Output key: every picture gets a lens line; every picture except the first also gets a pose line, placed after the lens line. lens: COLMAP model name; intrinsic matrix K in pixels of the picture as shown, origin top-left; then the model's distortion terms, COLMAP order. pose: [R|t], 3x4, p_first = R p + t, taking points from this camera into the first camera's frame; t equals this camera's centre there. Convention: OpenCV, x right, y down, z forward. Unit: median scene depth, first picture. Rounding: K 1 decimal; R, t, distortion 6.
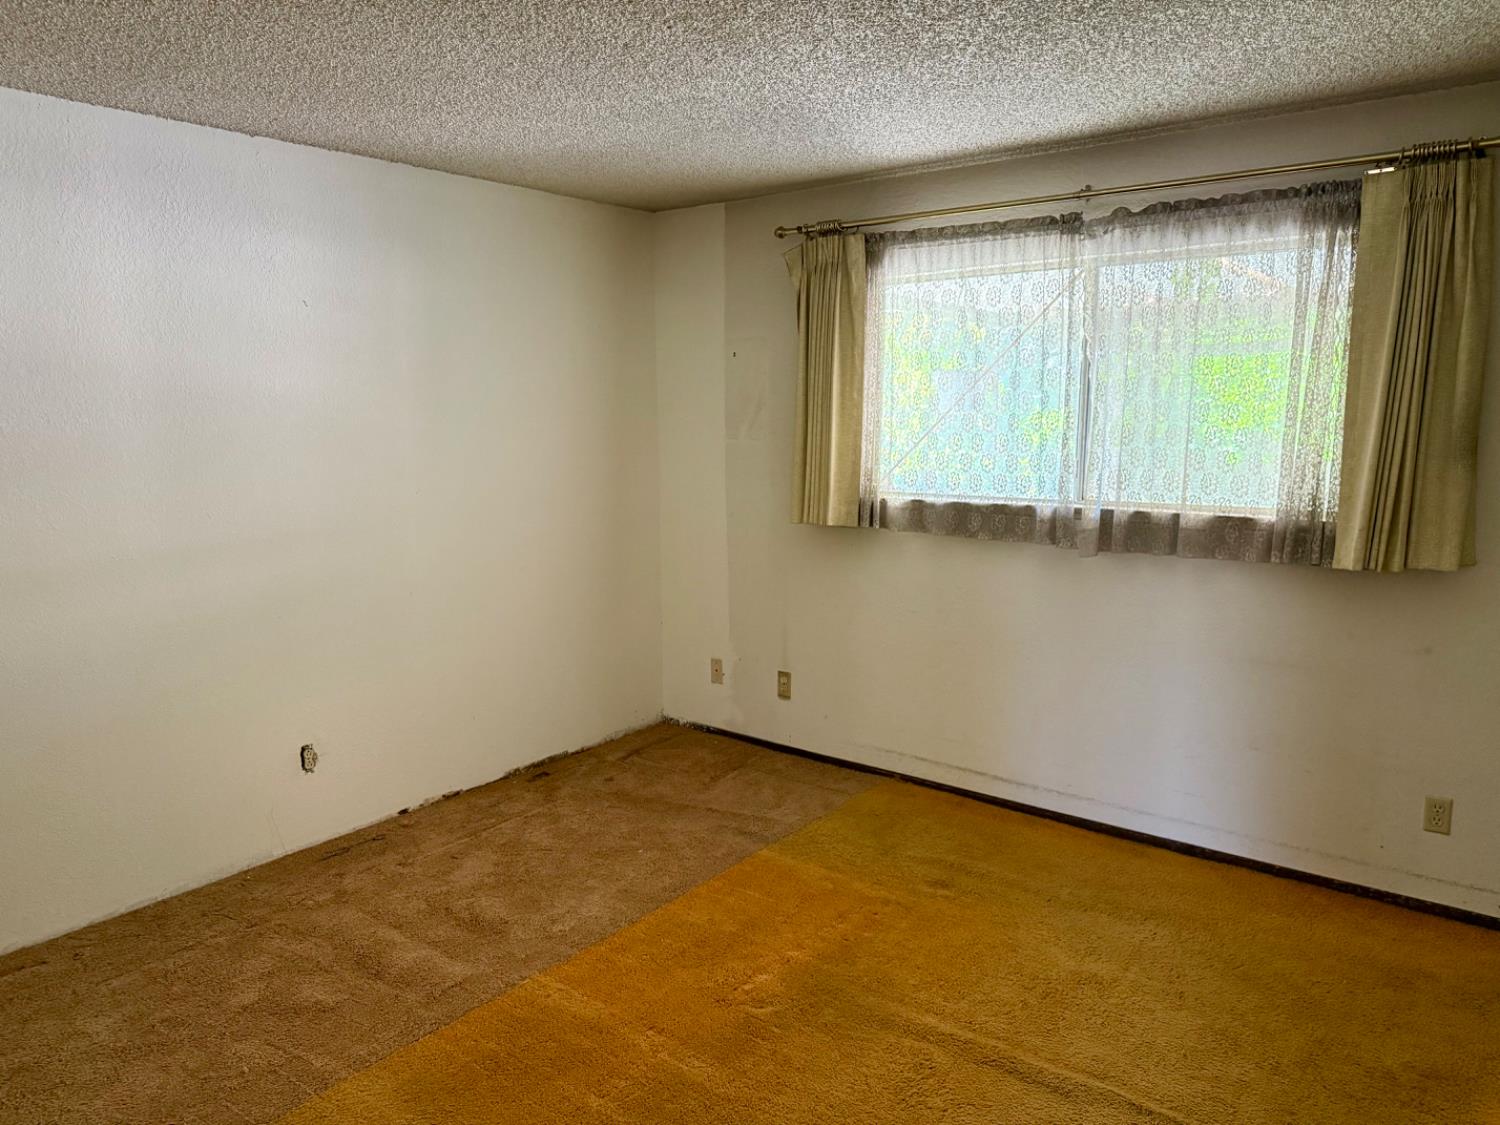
lens RADIAL K [[1056.6, 0, 750.0], [0, 1056.6, 562.5], [0, 0, 1]] dist [0.112091, -0.181072]
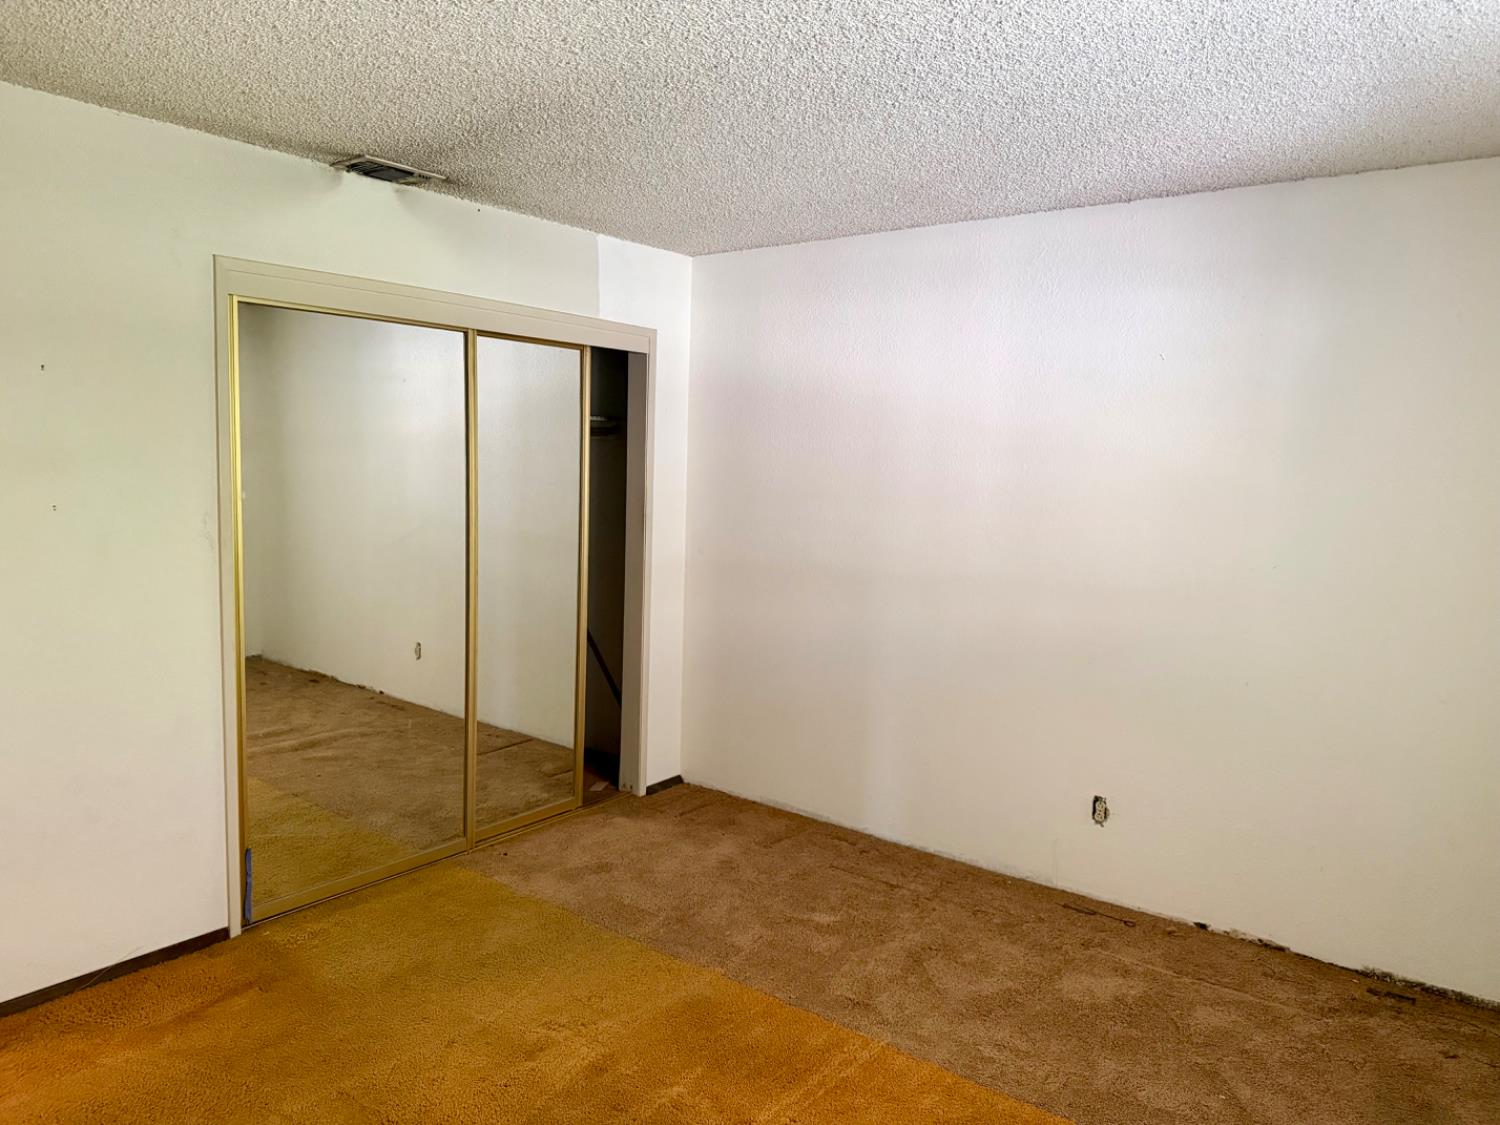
lens RADIAL K [[1042.9, 0, 750.0], [0, 1042.9, 562.5], [0, 0, 1]] dist [0.076893, -0.091068]
pose [[0.031917, 0.113616, -0.993012, 0.497429], [-0.181189, 0.977715, 0.106042, -0.083587], [0.982930, 0.176538, 0.051792, 0.550850]]
